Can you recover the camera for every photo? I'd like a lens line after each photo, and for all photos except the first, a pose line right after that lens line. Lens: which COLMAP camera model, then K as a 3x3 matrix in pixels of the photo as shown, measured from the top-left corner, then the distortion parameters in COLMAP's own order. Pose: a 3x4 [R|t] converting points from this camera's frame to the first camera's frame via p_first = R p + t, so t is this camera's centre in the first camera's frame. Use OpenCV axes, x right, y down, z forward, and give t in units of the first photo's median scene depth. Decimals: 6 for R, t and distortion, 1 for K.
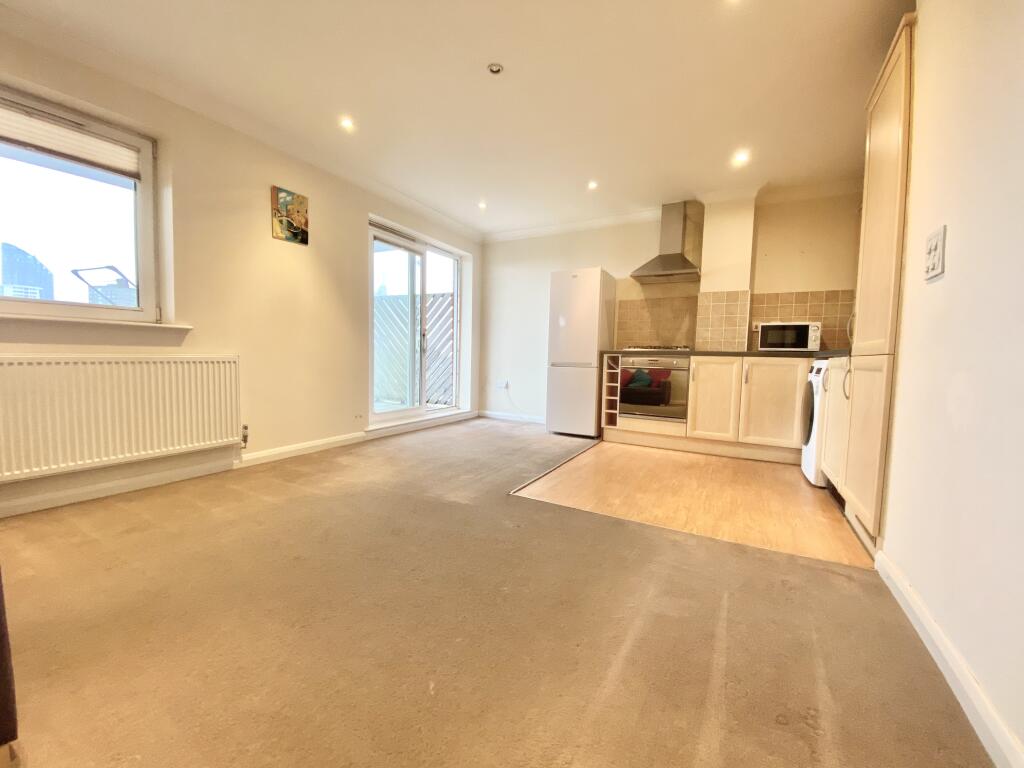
lens RADIAL K [[413.3, 0, 512.0], [0, 413.3, 384.0], [0, 0, 1]] dist [0.019100, -0.018979]
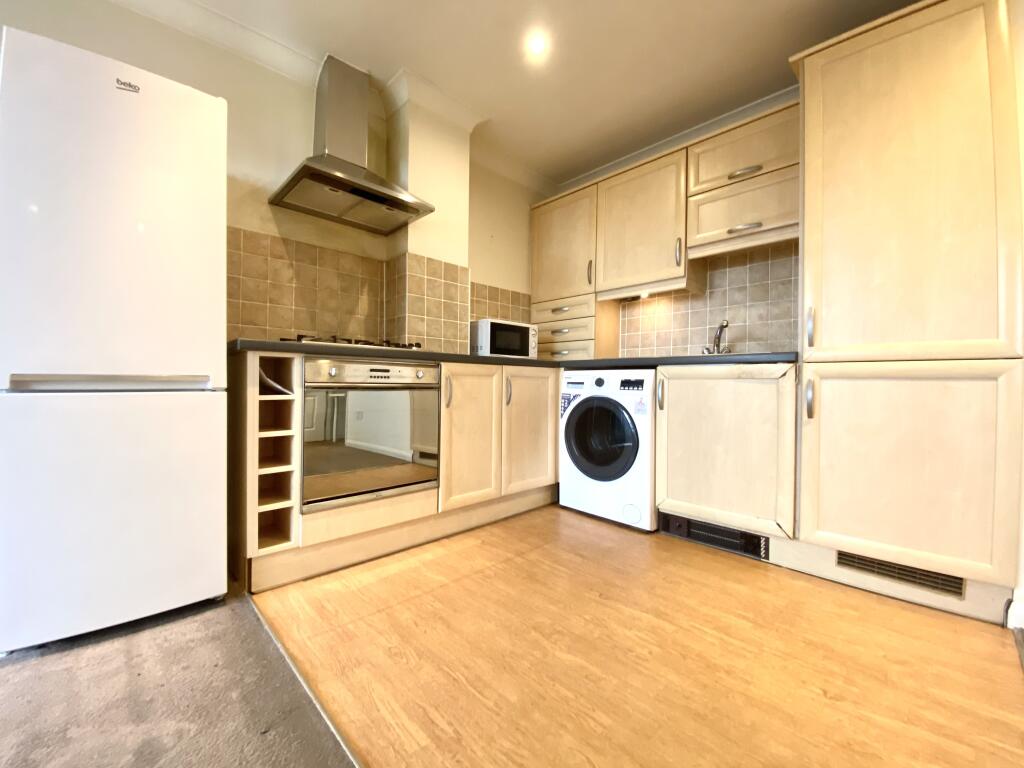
lens RADIAL K [[413.3, 0, 512.0], [0, 413.3, 384.0], [0, 0, 1]] dist [0.019100, -0.018979]
pose [[0.292630, -0.022839, 0.955953, -0.057524], [0.057472, 0.998328, 0.006258, -0.036377], [-0.954497, 0.053109, 0.293454, 0.731516]]
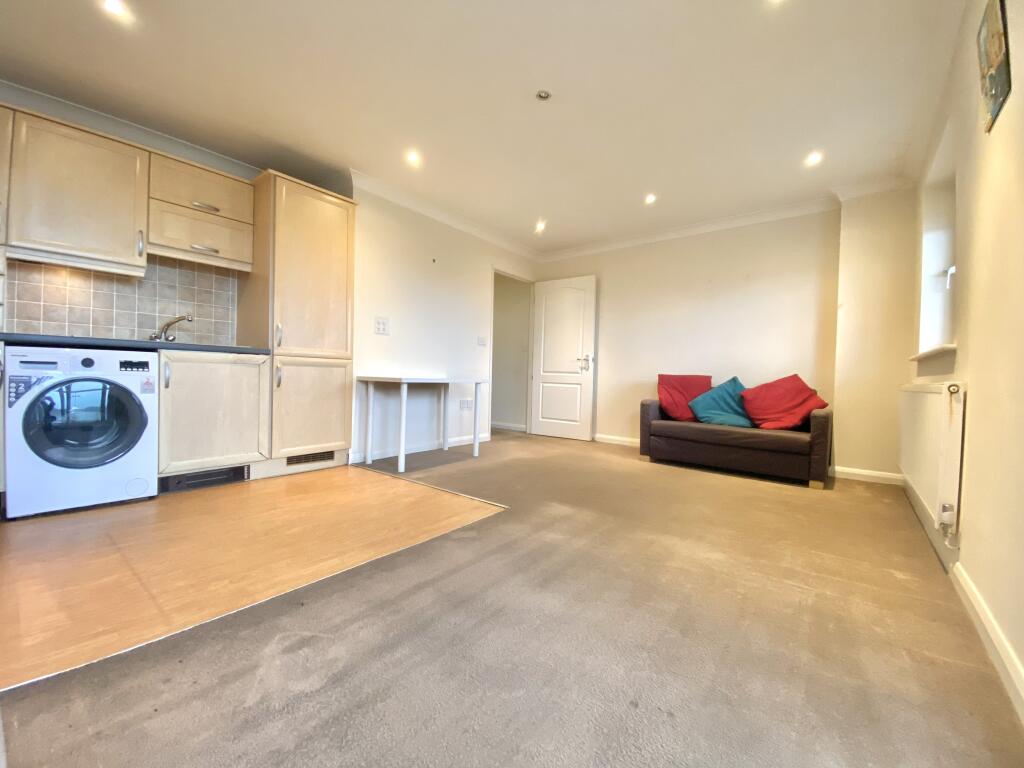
lens RADIAL K [[413.3, 0, 512.0], [0, 413.3, 384.0], [0, 0, 1]] dist [0.019100, -0.018979]
pose [[-0.984618, -0.050133, 0.167374, -0.104817], [-0.035581, 0.995410, 0.088838, -0.069792], [-0.171059, 0.081516, -0.981883, 1.249256]]
